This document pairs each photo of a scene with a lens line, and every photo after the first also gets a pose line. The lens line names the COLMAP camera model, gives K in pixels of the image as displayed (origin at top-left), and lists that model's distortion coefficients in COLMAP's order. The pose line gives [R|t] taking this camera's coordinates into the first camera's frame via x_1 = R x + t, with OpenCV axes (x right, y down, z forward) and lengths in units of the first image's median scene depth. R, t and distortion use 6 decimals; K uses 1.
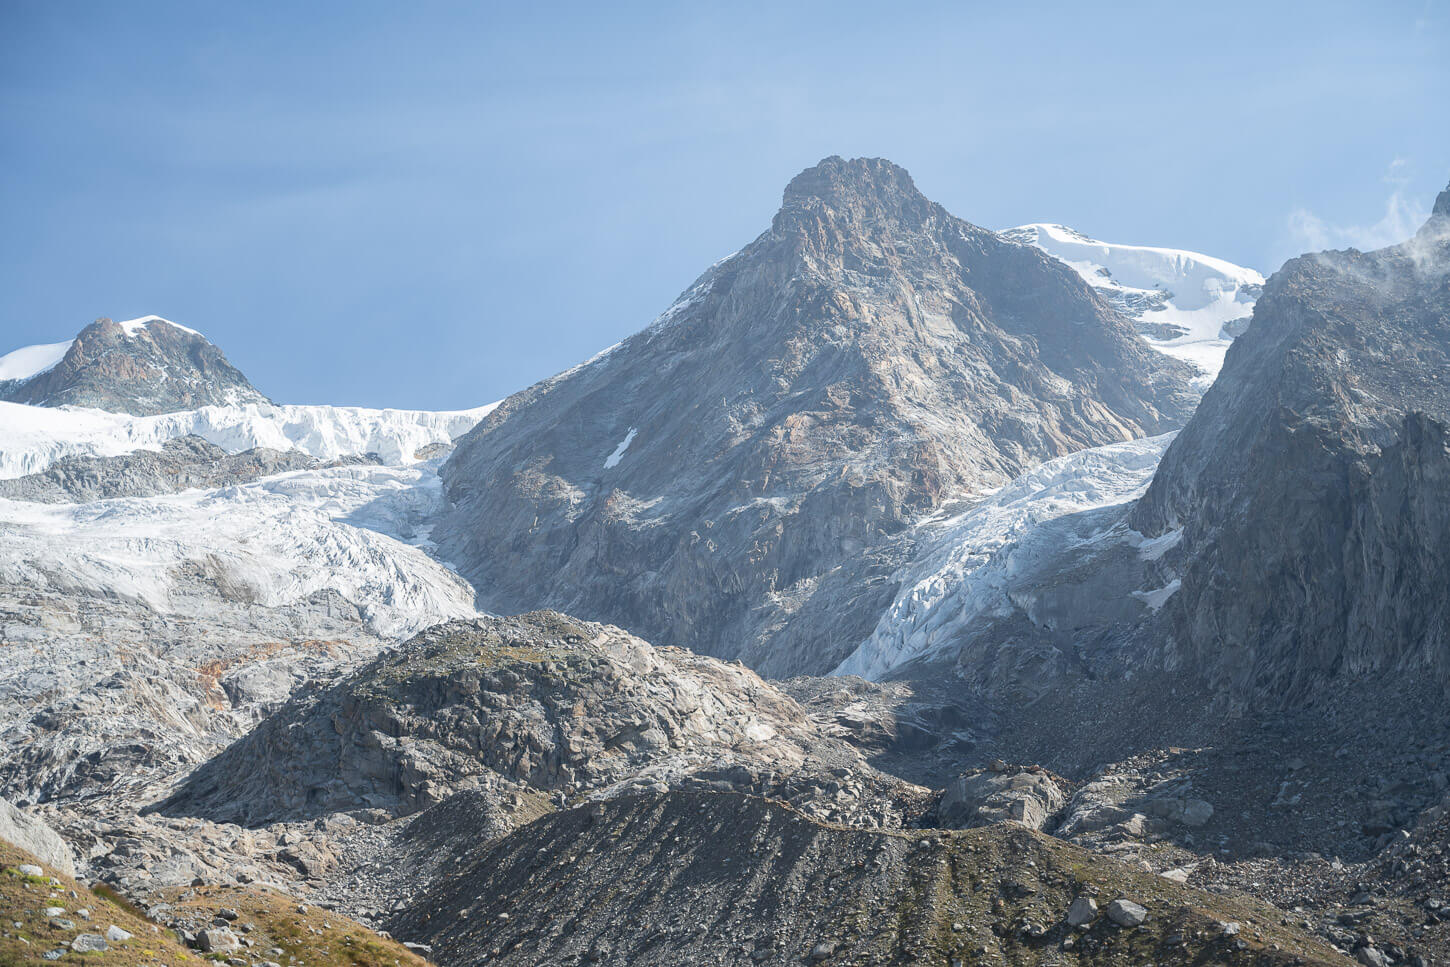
lens RADIAL K [[2543.4, 0, 725.0], [0, 2543.4, 483.5], [0, 0, 1]] dist [0.025333, 0.048889]
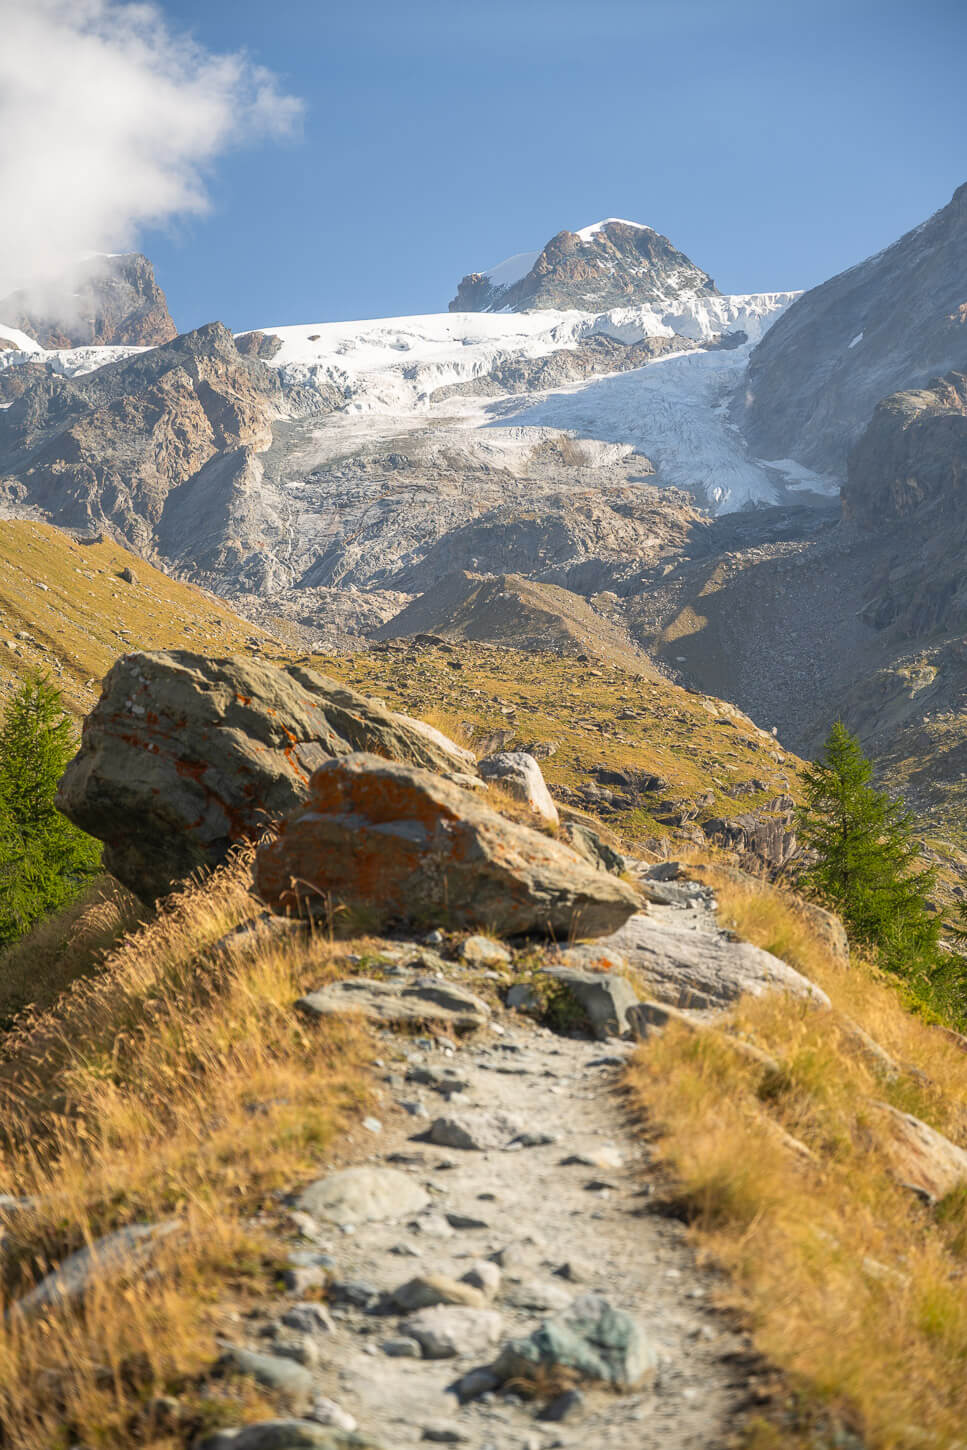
lens RADIAL K [[3032.9, 0, 486.5], [0, 3032.9, 726.6], [0, 0, 1]] dist [0.019963, -0.080868]
pose [[0.935347, -0.029679, -0.352485, 0.312672], [0.086337, 0.985492, 0.146124, -0.055198], [0.343034, -0.167109, 0.924339, -0.590820]]
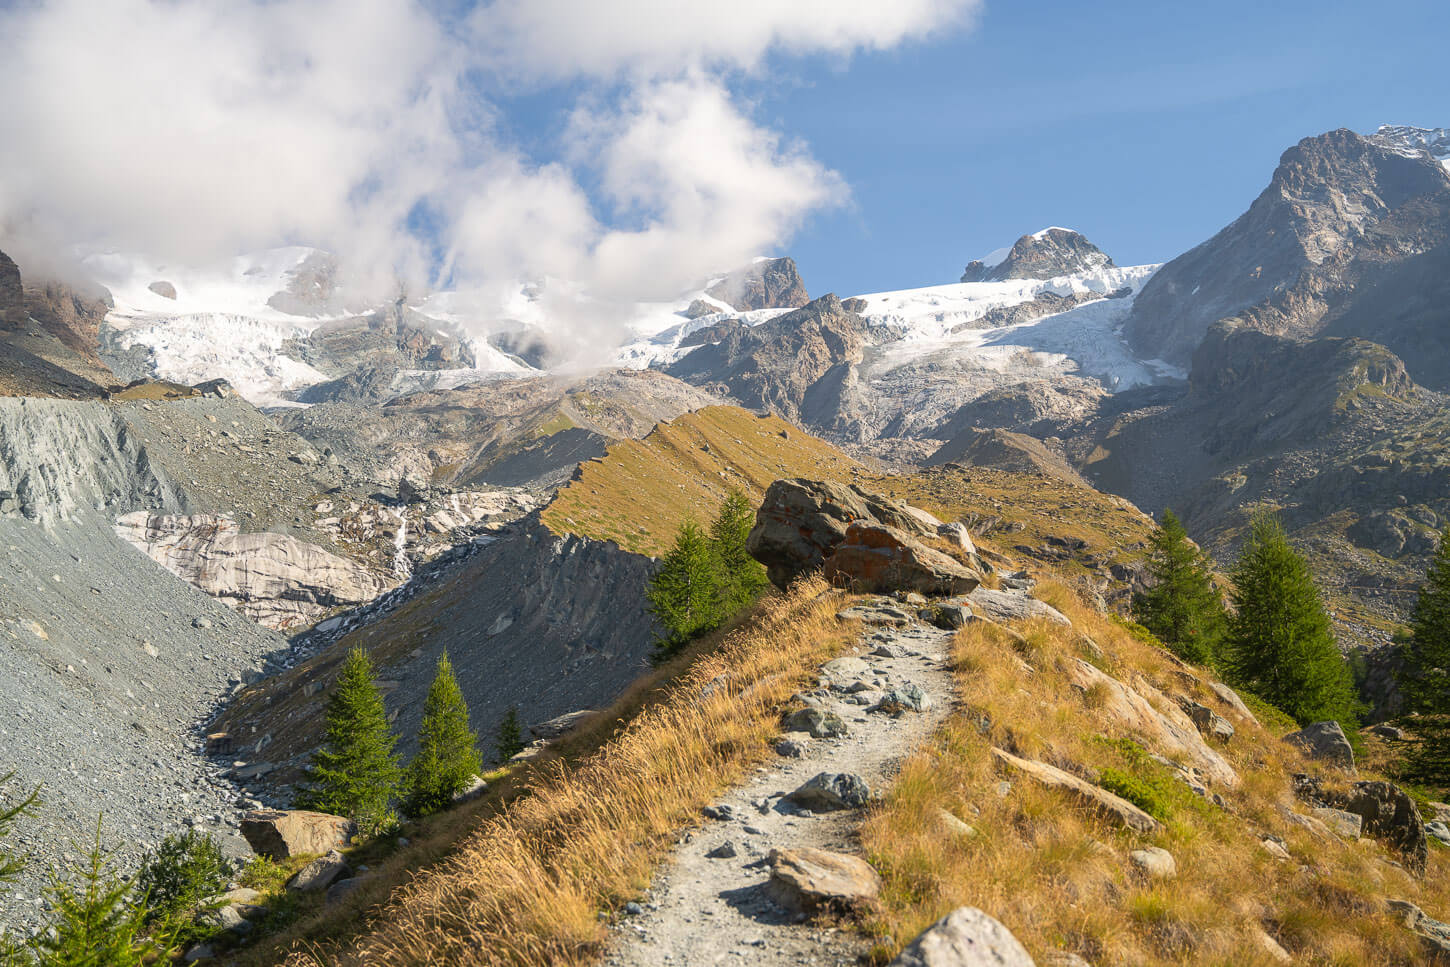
lens RADIAL K [[1714.0, 0, 725.0], [0, 1714.0, 483.5], [0, 0, 1]] dist [0.007813, 0.001275]
pose [[0.869584, -0.054294, -0.490791, 0.326742], [0.124066, 0.986076, 0.110735, -0.058586], [0.477945, -0.157183, 0.864212, -0.615804]]
